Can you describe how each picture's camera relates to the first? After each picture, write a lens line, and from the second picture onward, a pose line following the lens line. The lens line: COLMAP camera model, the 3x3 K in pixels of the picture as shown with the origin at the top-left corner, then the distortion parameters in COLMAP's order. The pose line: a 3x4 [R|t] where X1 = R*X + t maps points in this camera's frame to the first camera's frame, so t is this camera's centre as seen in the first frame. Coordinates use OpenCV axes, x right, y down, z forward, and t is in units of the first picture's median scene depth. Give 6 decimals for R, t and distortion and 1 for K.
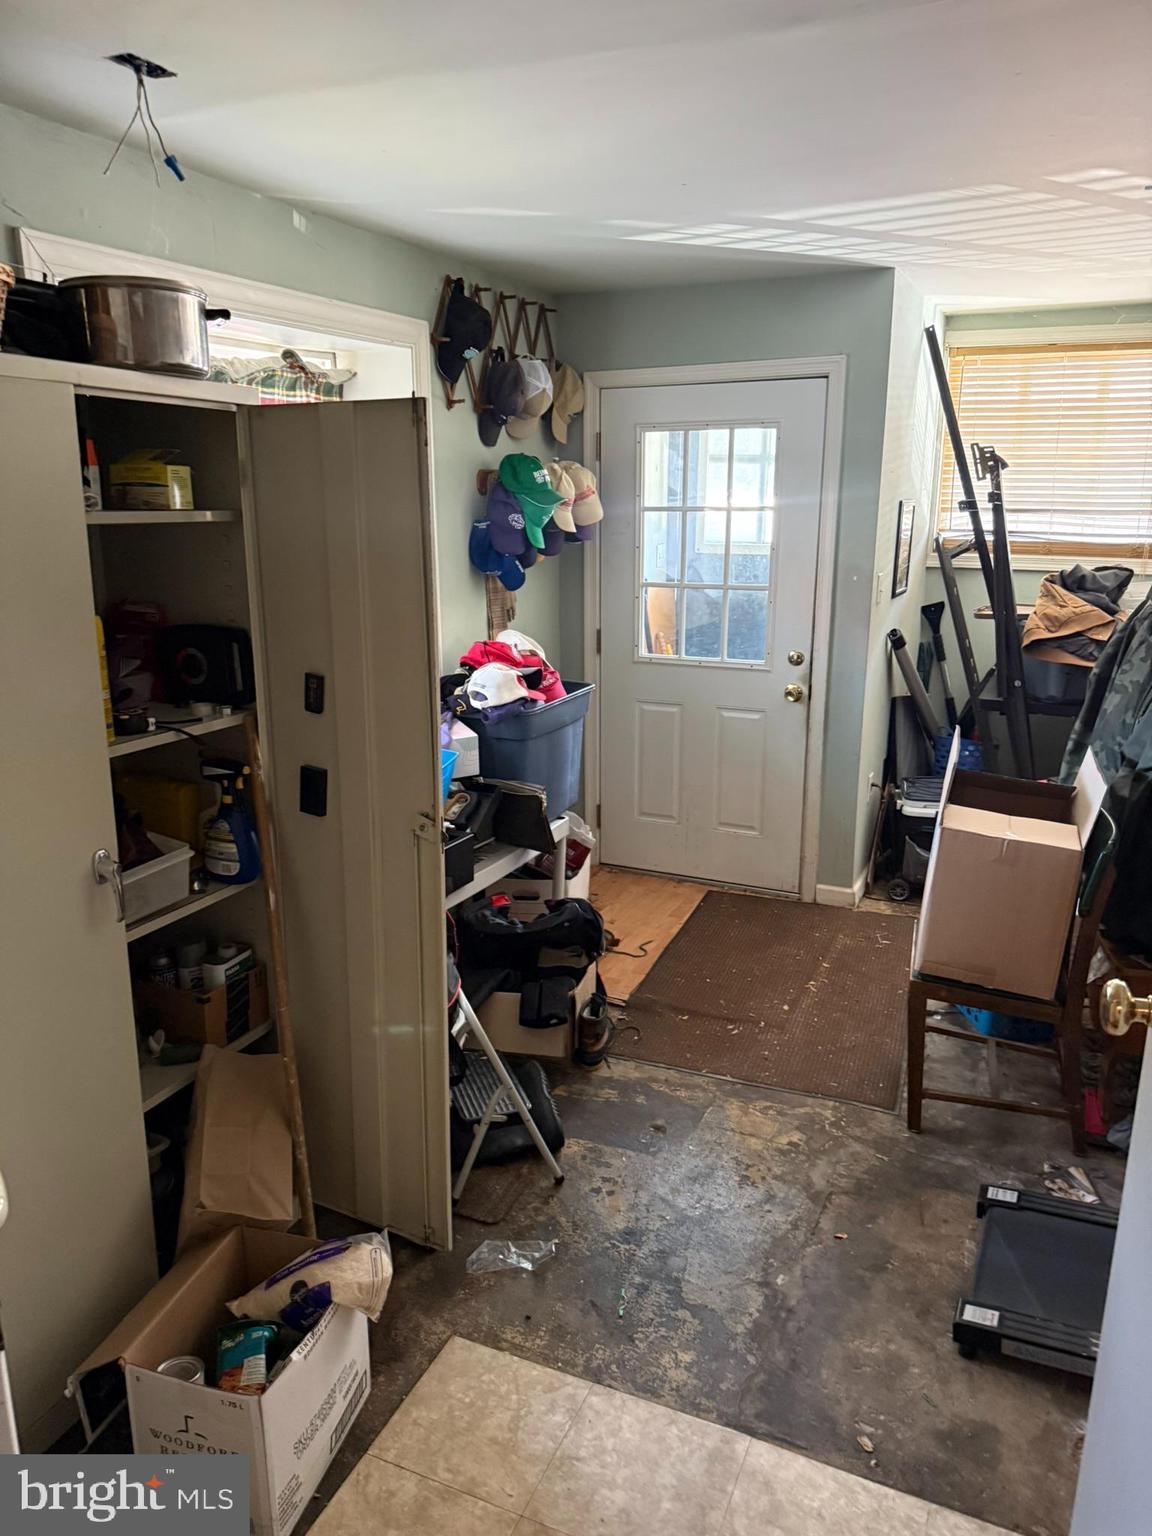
lens RADIAL K [[1082.3, 0, 565.2], [0, 1082.3, 762.7], [0, 0, 1]] dist [0.063882, -0.083398]
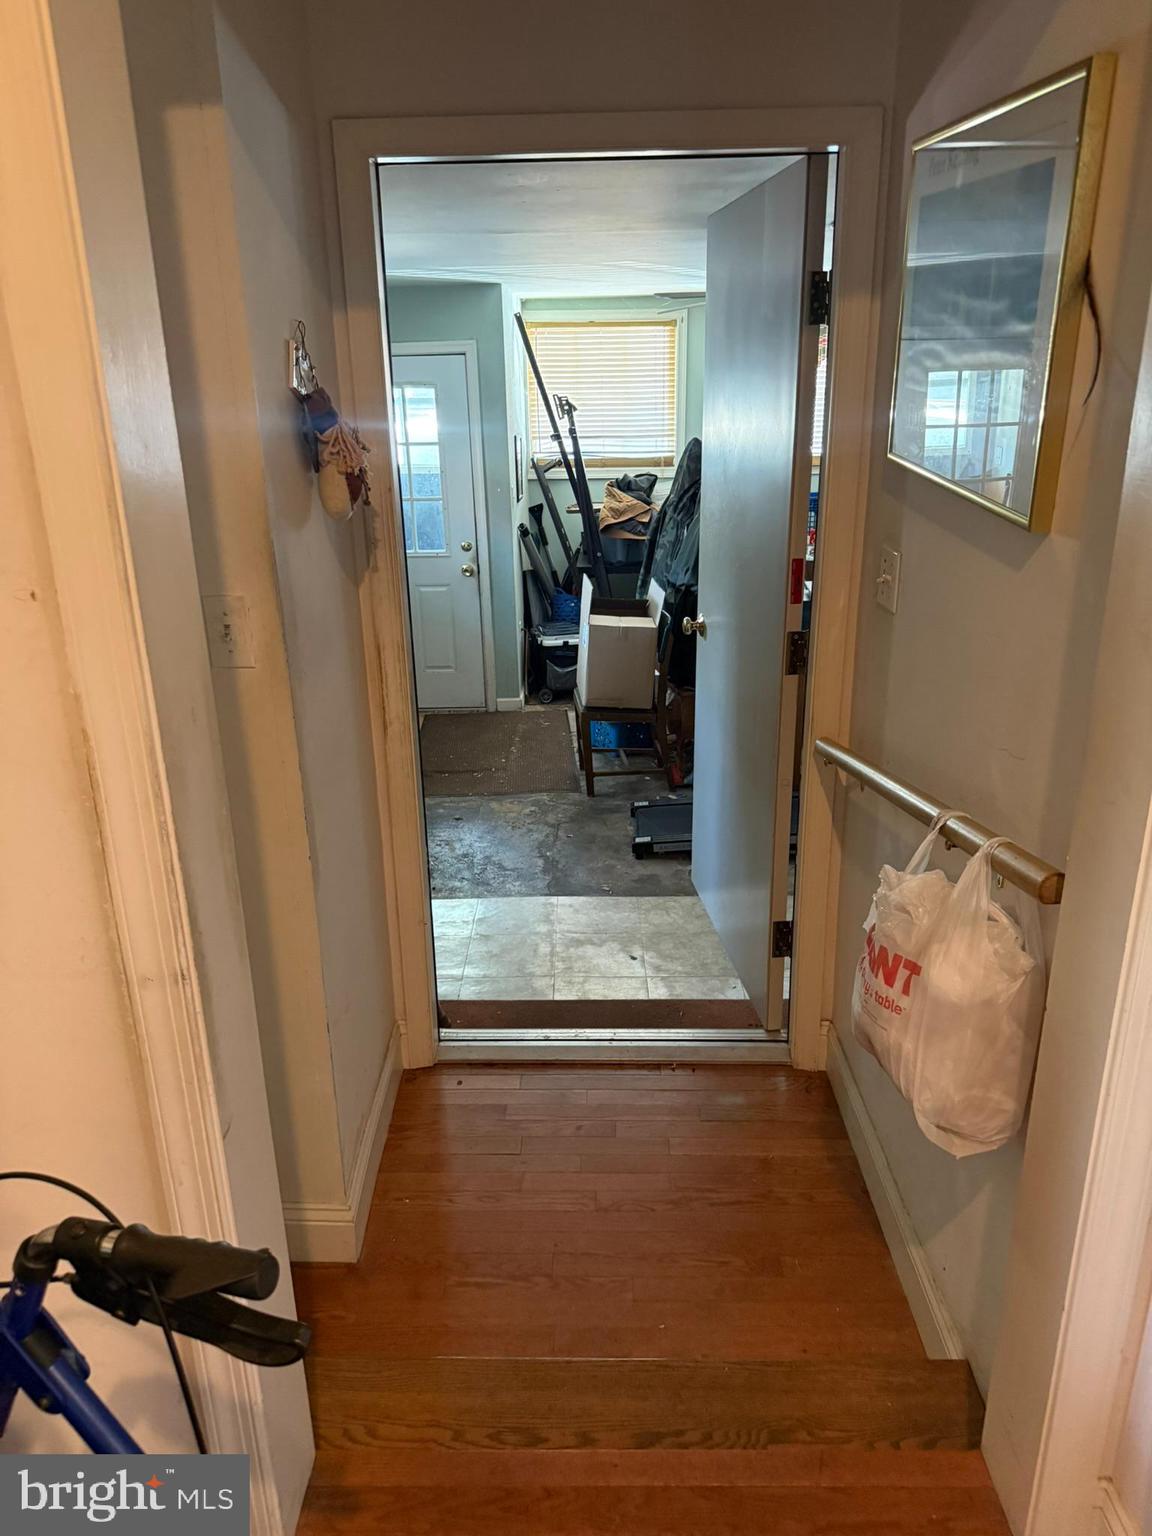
lens RADIAL K [[1082.3, 0, 573.8], [0, 1082.3, 774.6], [0, 0, 1]] dist [0.063882, -0.083398]
pose [[0.914547, -0.152039, 0.374817, -0.250327], [0.119073, 0.986802, 0.109745, 0.064417], [-0.386555, -0.055736, 0.920581, -0.430367]]
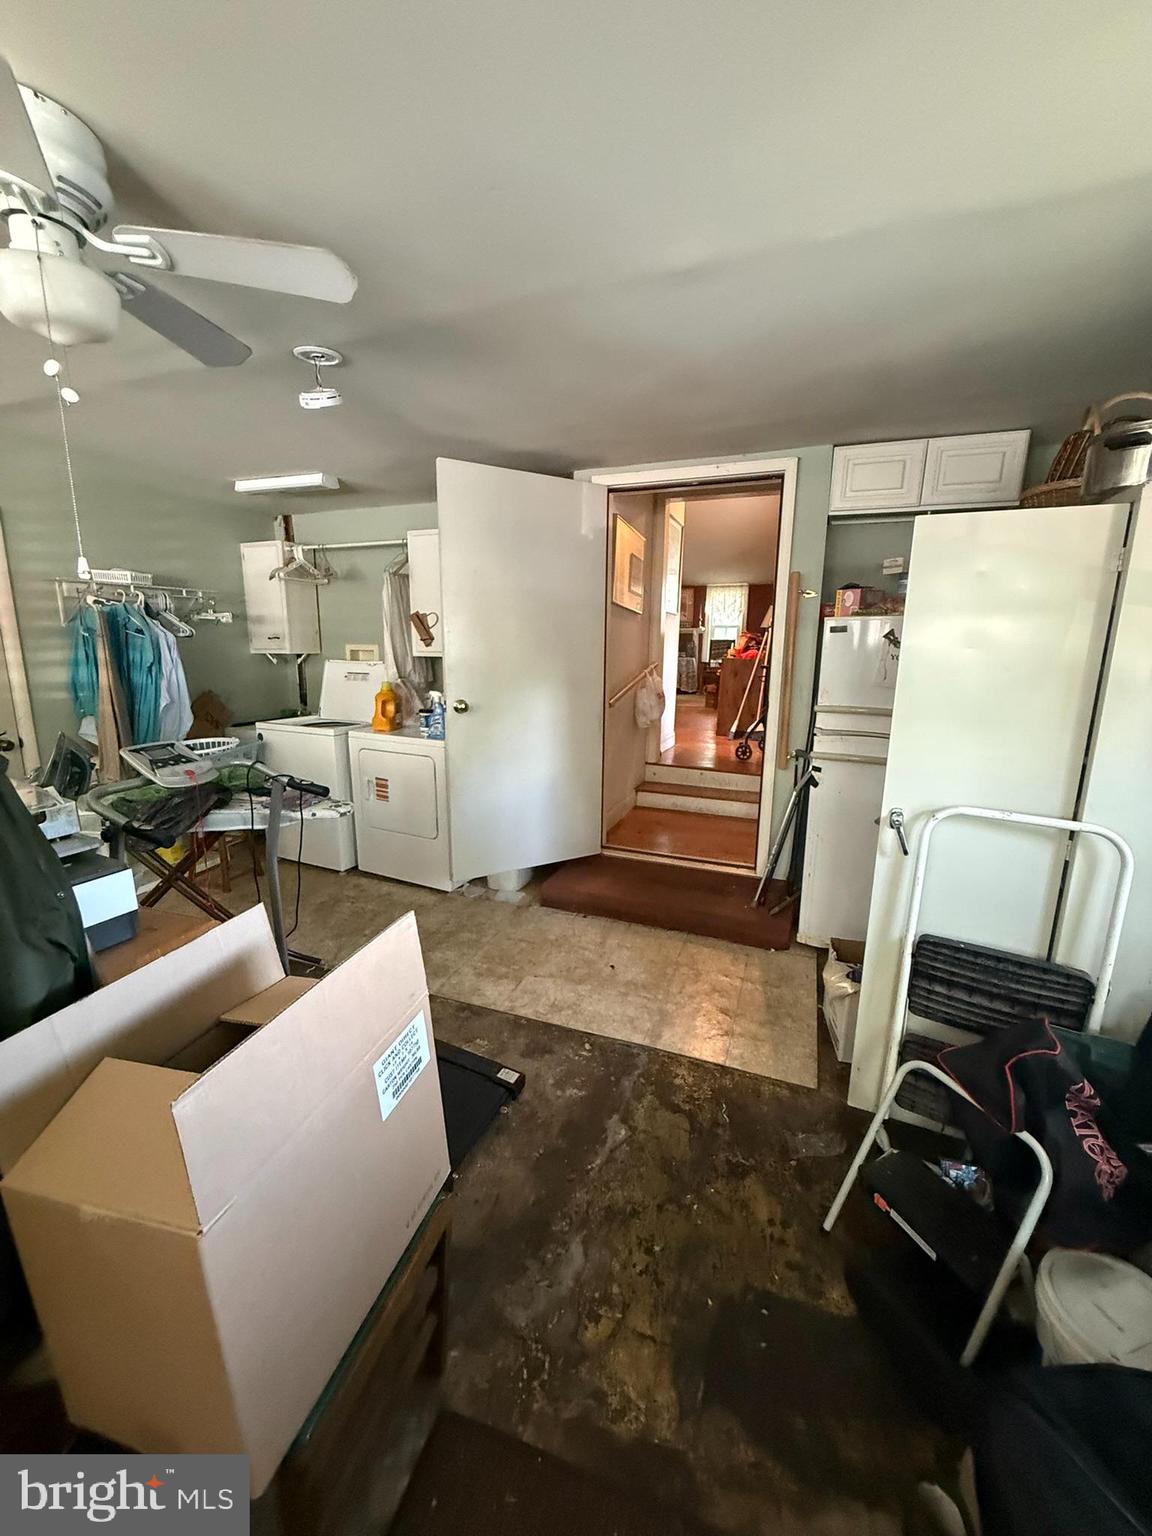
lens RADIAL K [[610.8, 0, 570.6], [0, 610.8, 765.0], [0, 0, 1]] dist [-0.004983, -0.000244]
pose [[-0.998499, -0.000673, -0.054759, 0.161548], [-0.024385, 0.900789, 0.433571, -0.160302], [0.049035, 0.434256, -0.899454, 0.788545]]
